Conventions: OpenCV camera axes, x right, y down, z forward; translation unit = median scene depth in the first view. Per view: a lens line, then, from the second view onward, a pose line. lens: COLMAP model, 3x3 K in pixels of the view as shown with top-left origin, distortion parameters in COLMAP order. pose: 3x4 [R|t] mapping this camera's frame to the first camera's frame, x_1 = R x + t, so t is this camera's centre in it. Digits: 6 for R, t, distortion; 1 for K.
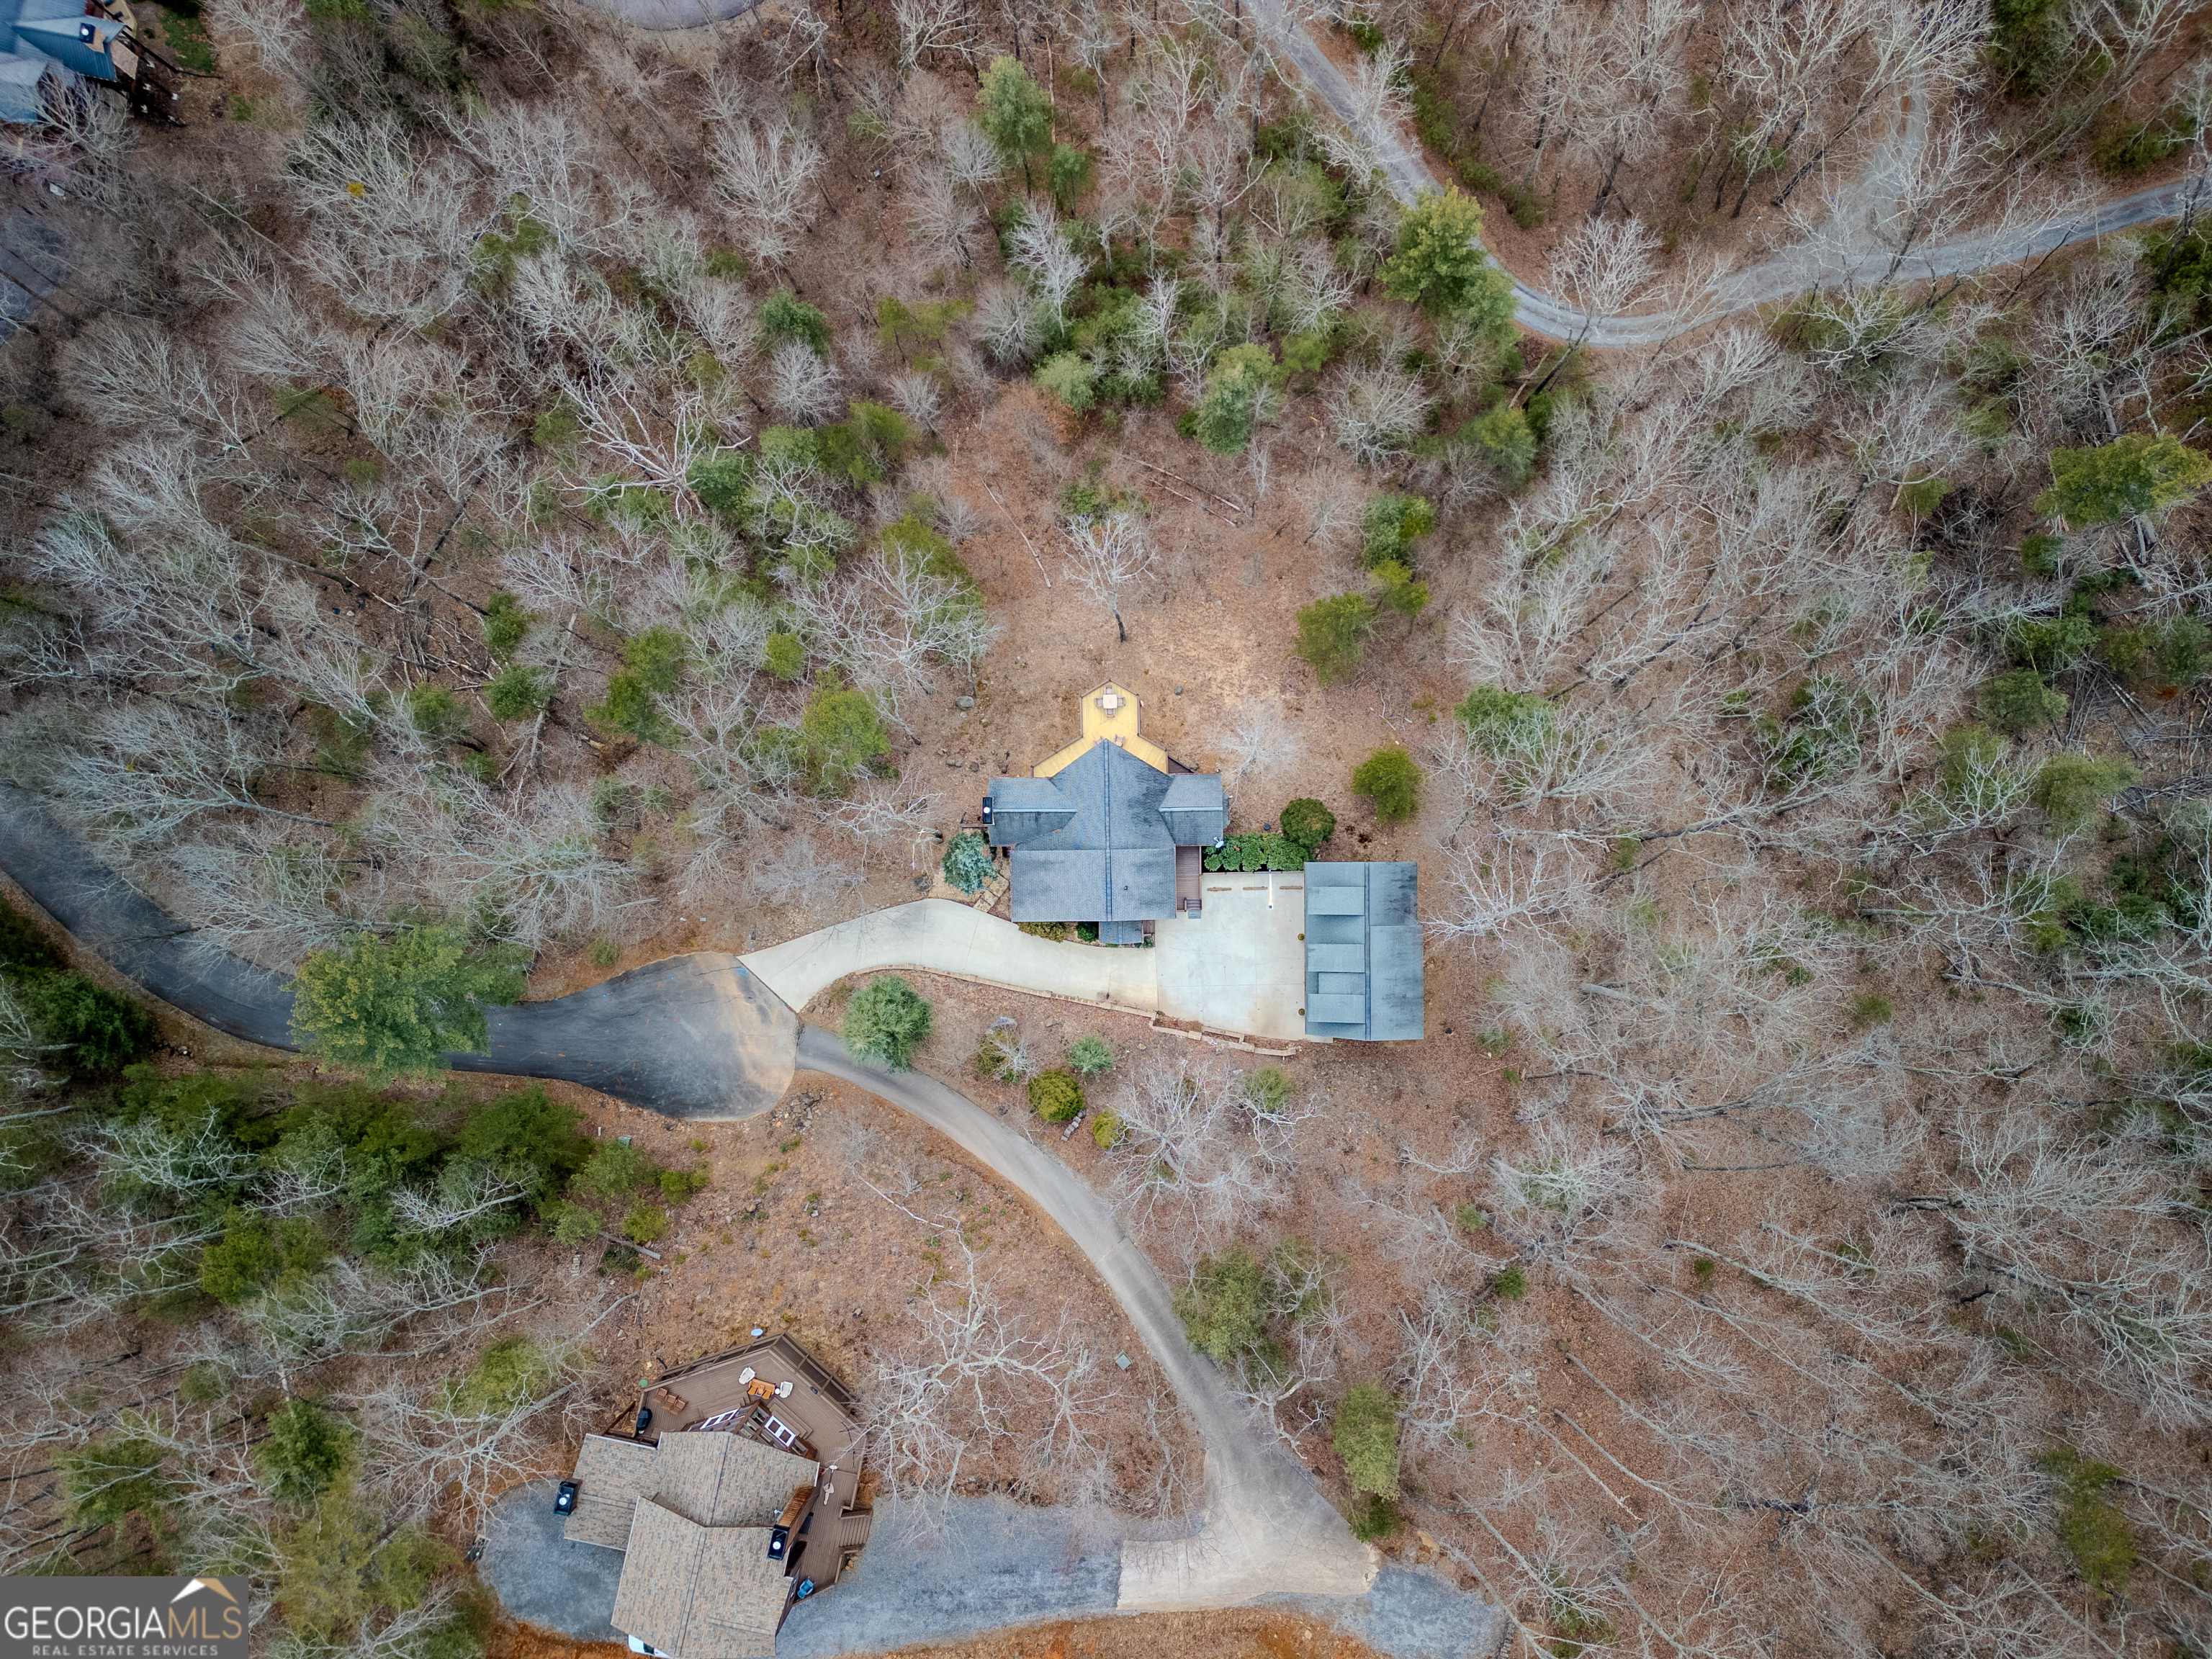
lens RADIAL K [[1544.9, 0, 1106.0], [0, 1544.9, 829.5], [0, 0, 1]] dist [-0.003085, 0.000167]
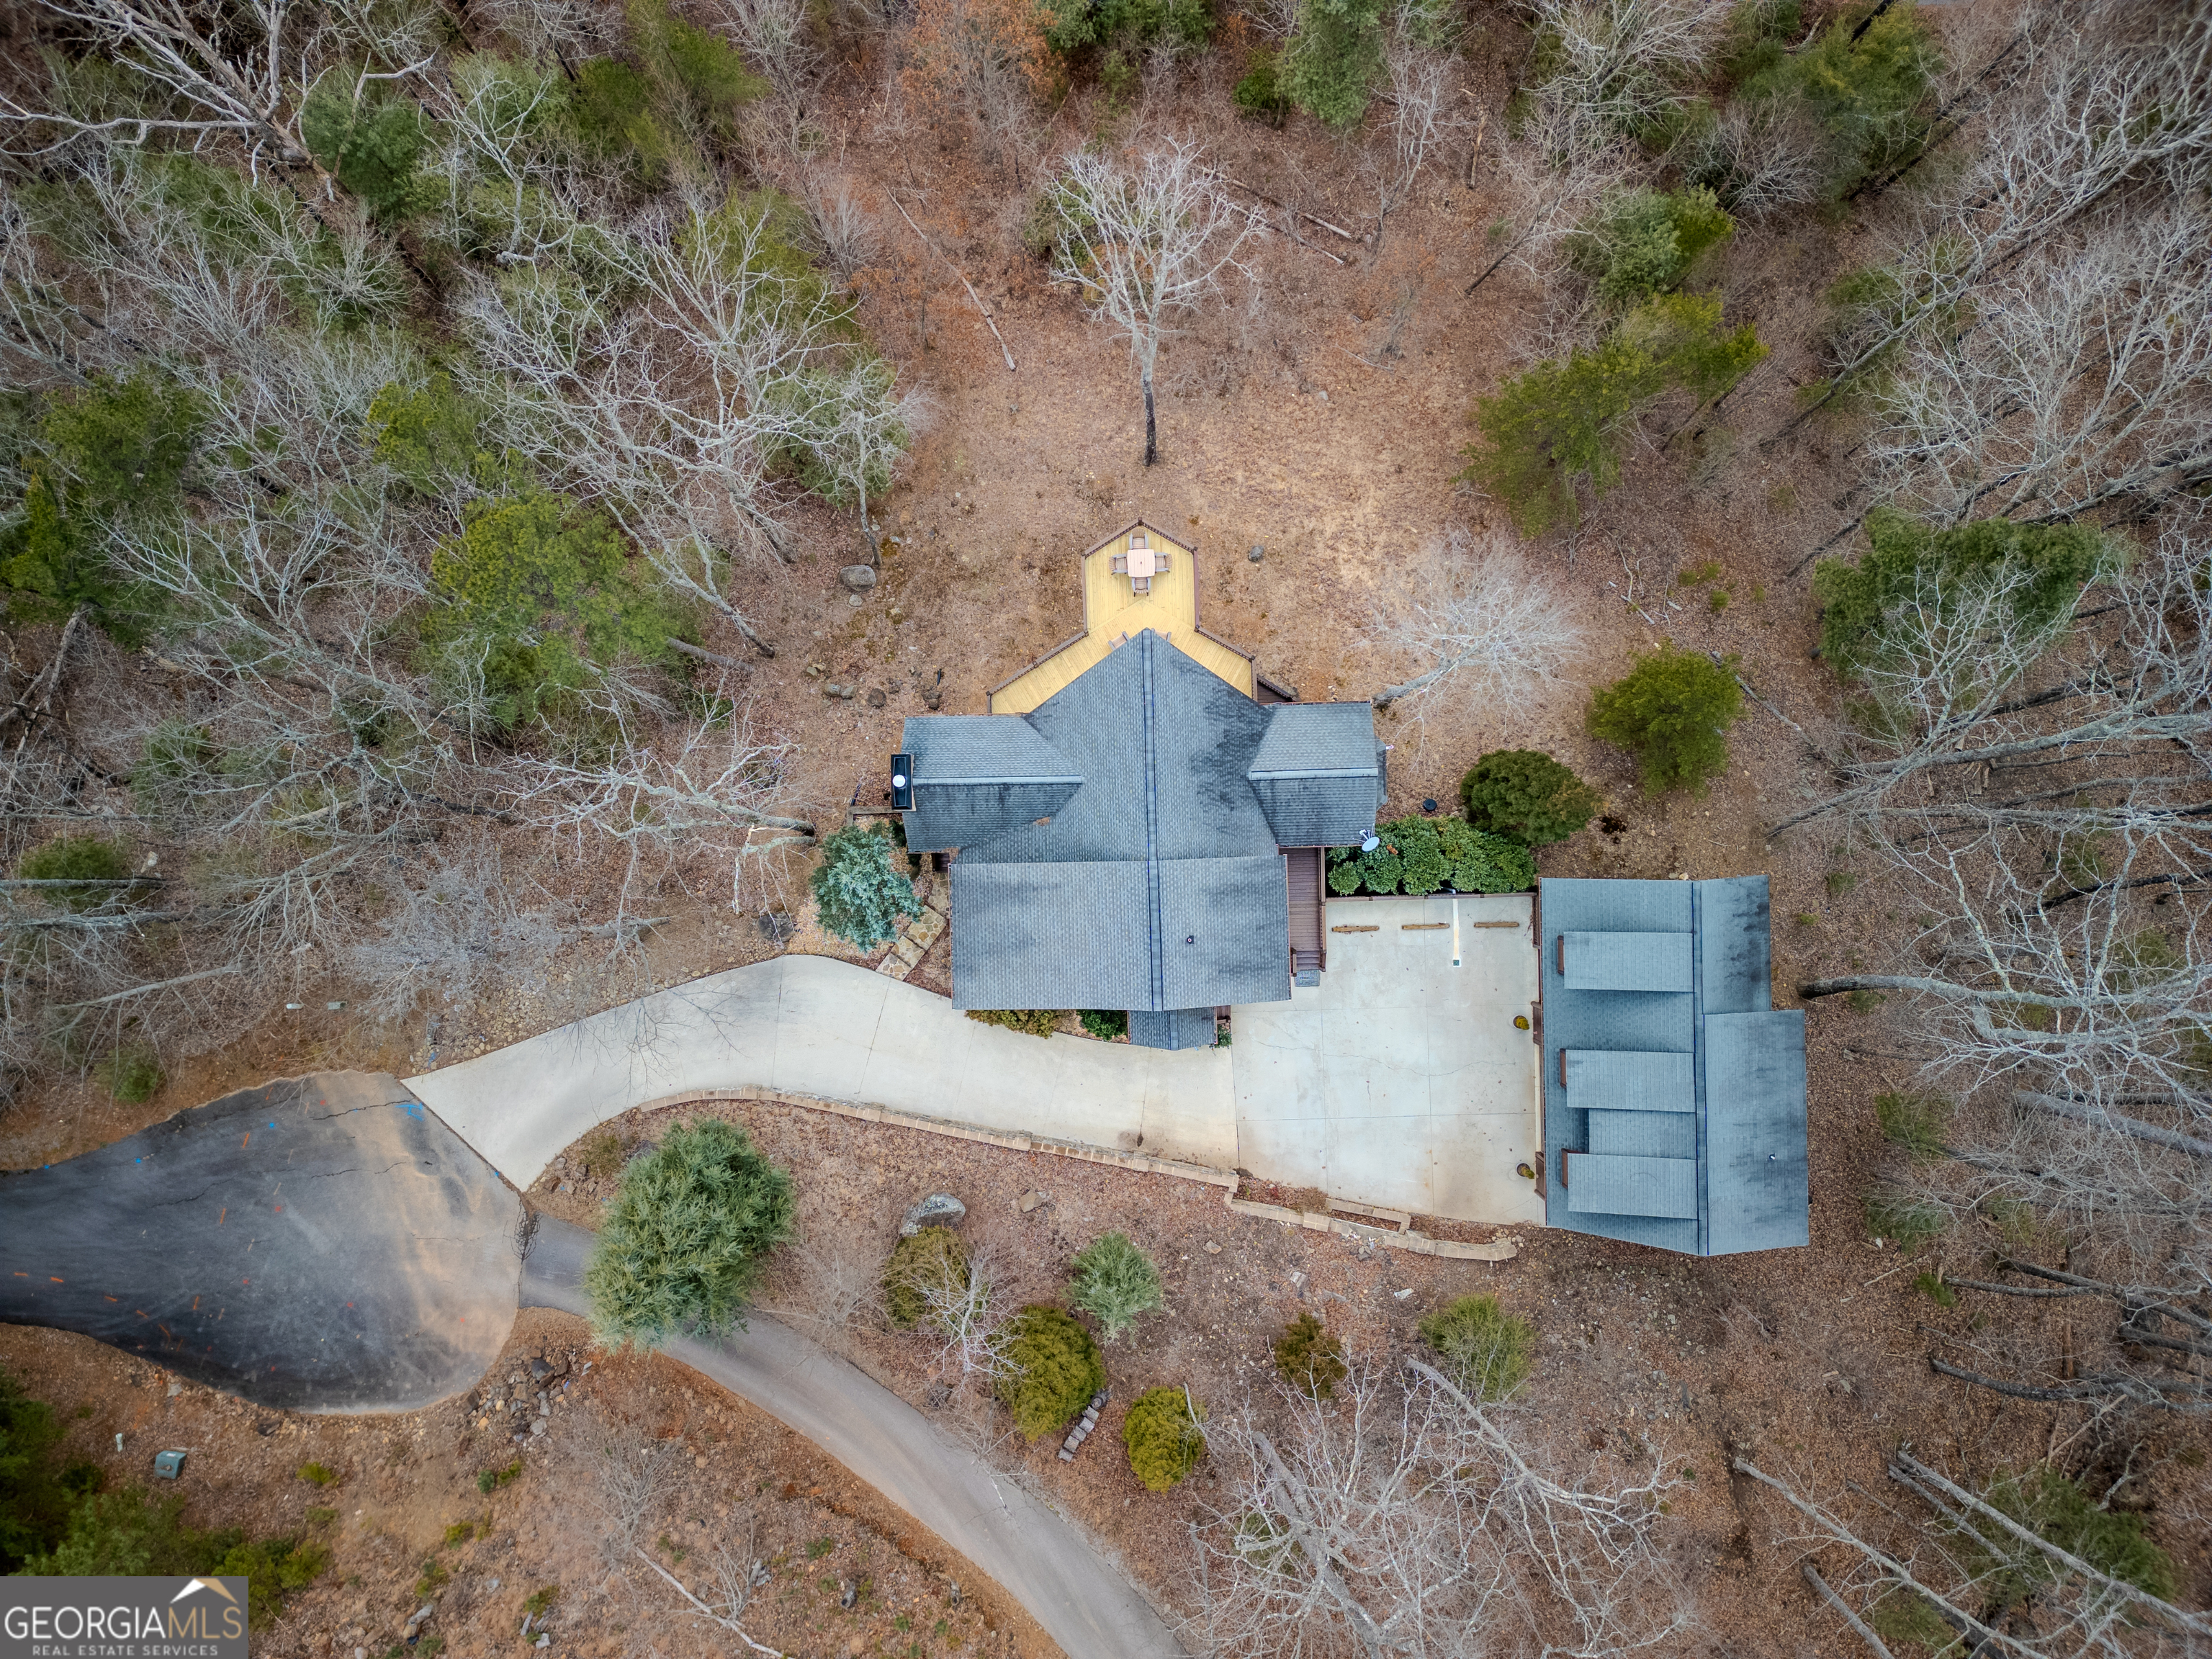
lens RADIAL K [[1546.8, 0, 1025.5], [0, 1546.8, 747.8], [0, 0, 1]] dist [0.006806, -0.000484]
pose [[0.999919, -0.011826, -0.004809, -0.033863], [0.011691, 0.999559, -0.027281, -0.008987], [0.005130, 0.027223, 0.999616, 0.497217]]
